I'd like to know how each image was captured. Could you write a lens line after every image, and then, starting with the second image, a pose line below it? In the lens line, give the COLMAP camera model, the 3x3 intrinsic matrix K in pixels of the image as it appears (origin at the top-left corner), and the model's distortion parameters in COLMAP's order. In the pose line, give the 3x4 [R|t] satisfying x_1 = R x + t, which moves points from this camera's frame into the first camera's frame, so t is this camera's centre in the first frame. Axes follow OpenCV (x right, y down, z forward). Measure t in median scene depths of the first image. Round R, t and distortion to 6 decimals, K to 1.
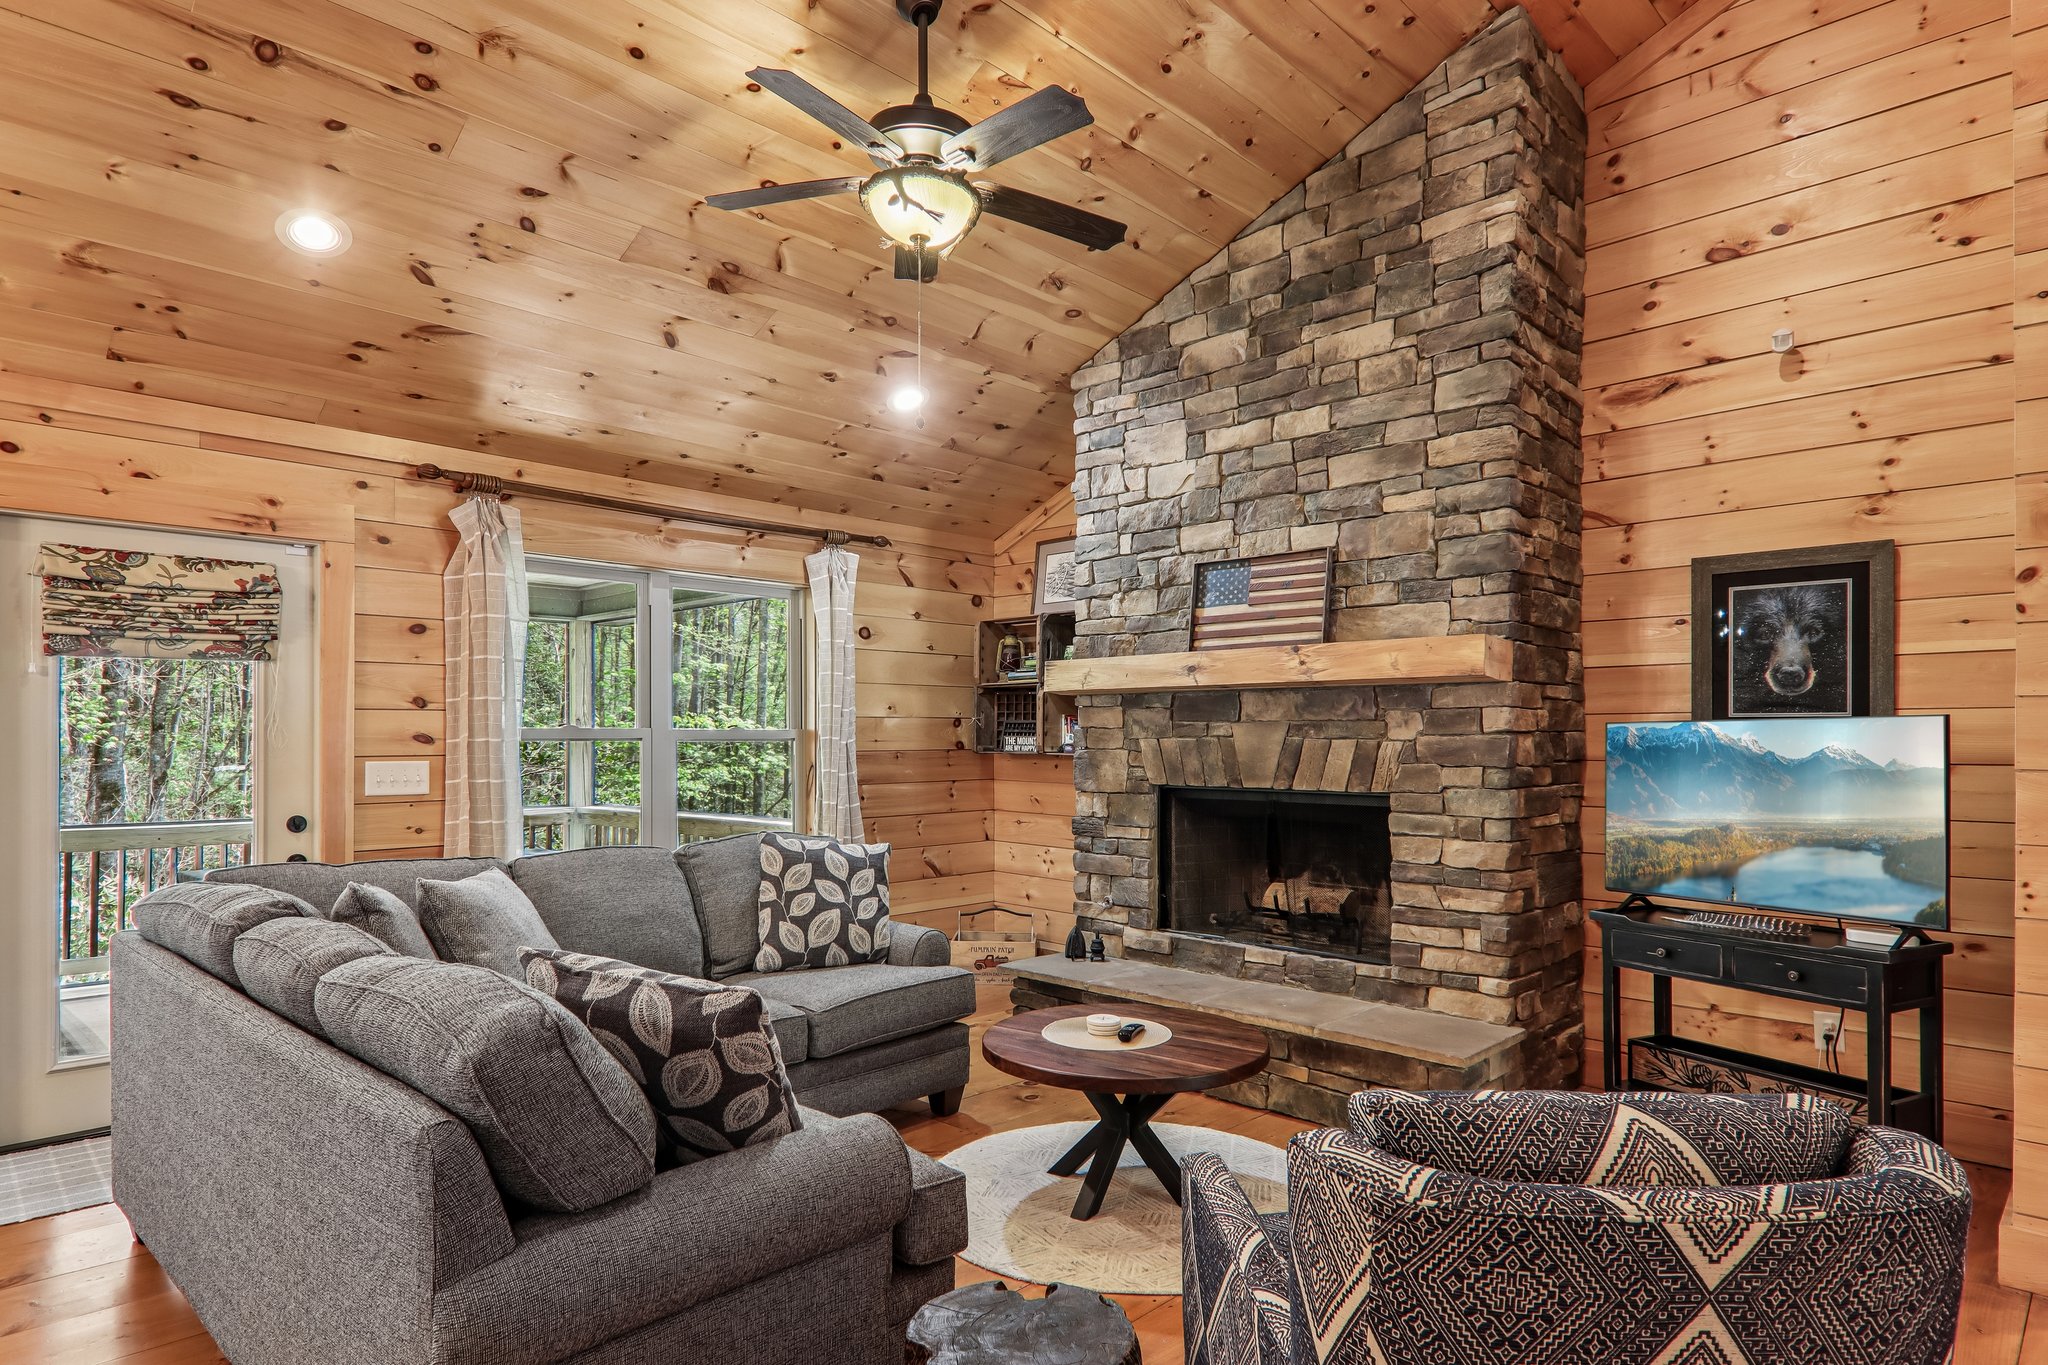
lens RADIAL K [[1138.8, 0, 1030.3], [0, 1138.8, 733.5], [0, 0, 1]] dist [0.024186, -0.019599]
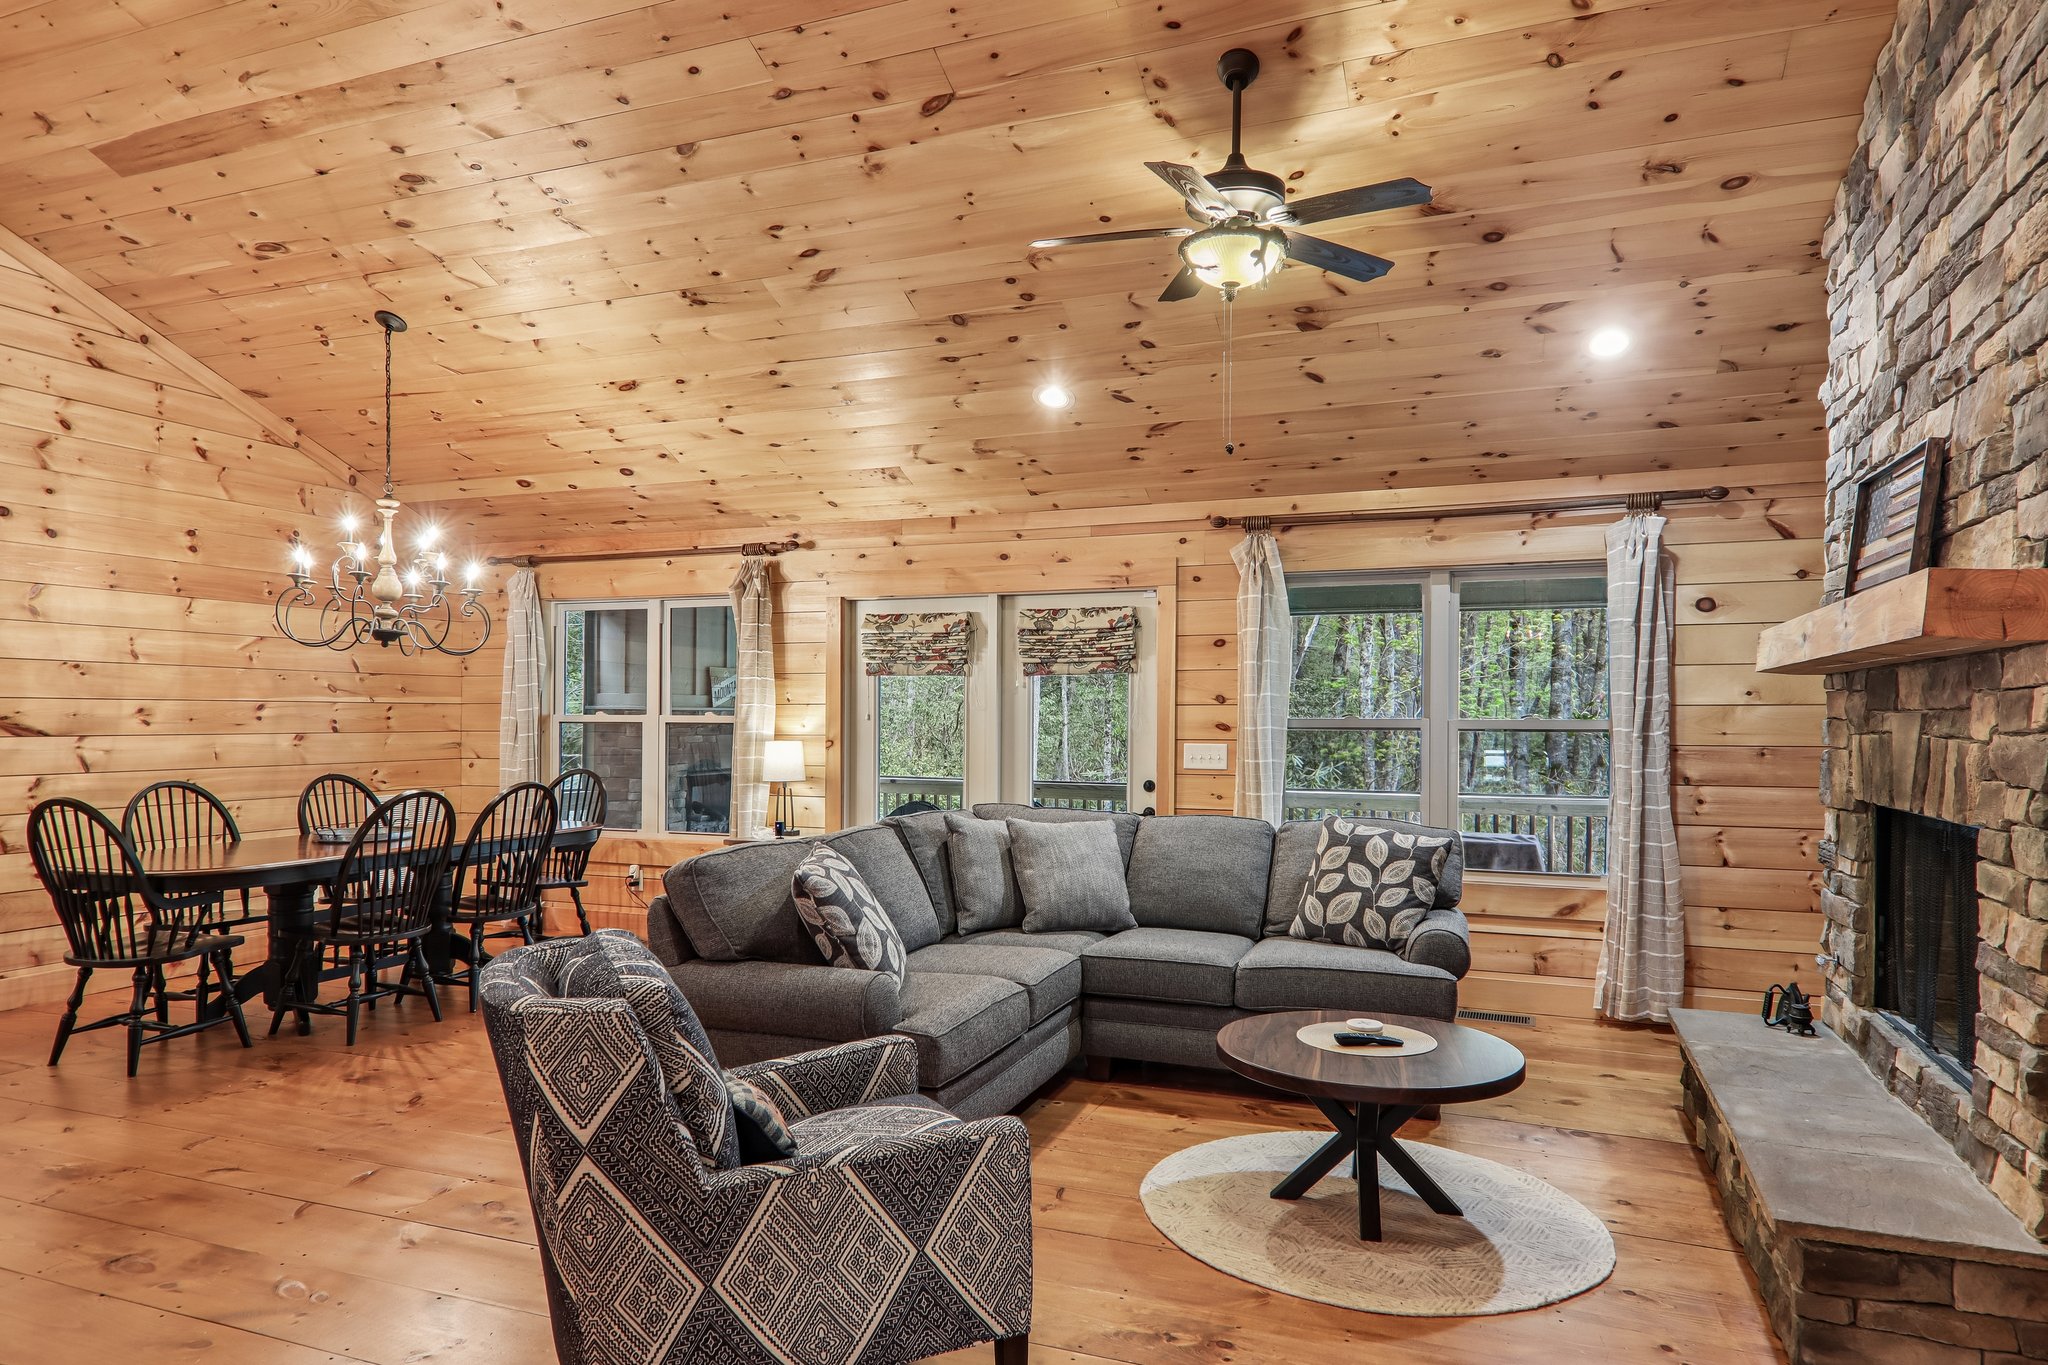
lens RADIAL K [[1253.0, 0, 1029.0], [0, 1253.0, 724.9], [0, 0, 1]] dist [0.023151, -0.004598]
pose [[0.383427, 0.005707, -0.923553, 0.738744], [-0.001691, 0.999984, 0.005478, -0.005682], [0.923569, -0.000538, 0.383431, 0.262437]]
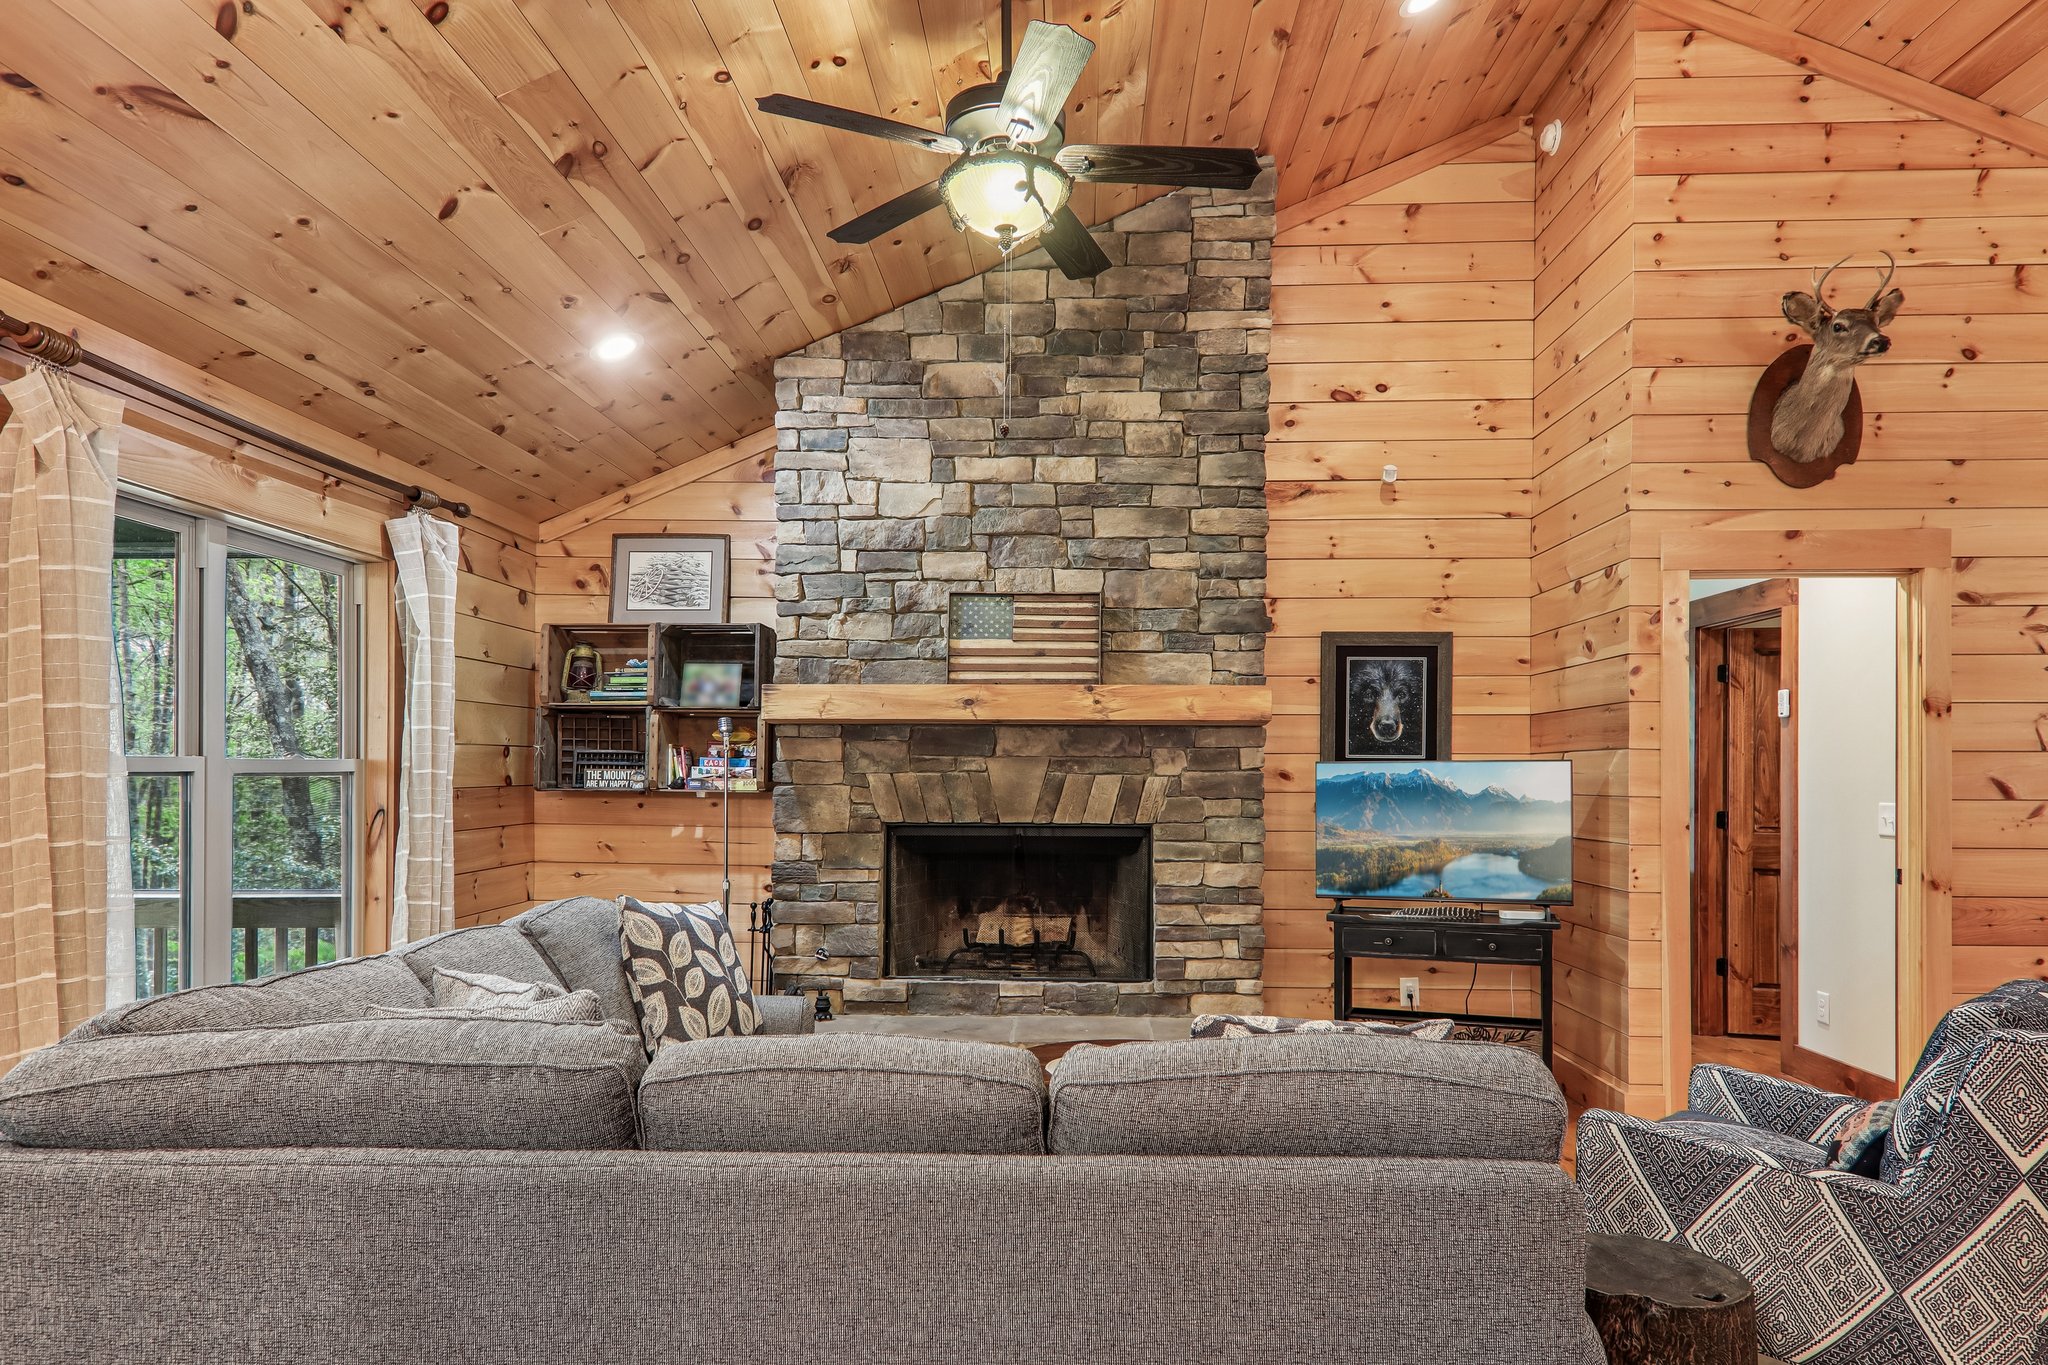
lens RADIAL K [[1260.3, 0, 1030.8], [0, 1260.3, 765.7], [0, 0, 1]] dist [0.027775, -0.013216]
pose [[0.743643, 0.005394, 0.668555, -0.576173], [-0.006456, 0.999979, -0.000887, -0.001883], [-0.668545, -0.003657, 0.743662, 0.175889]]
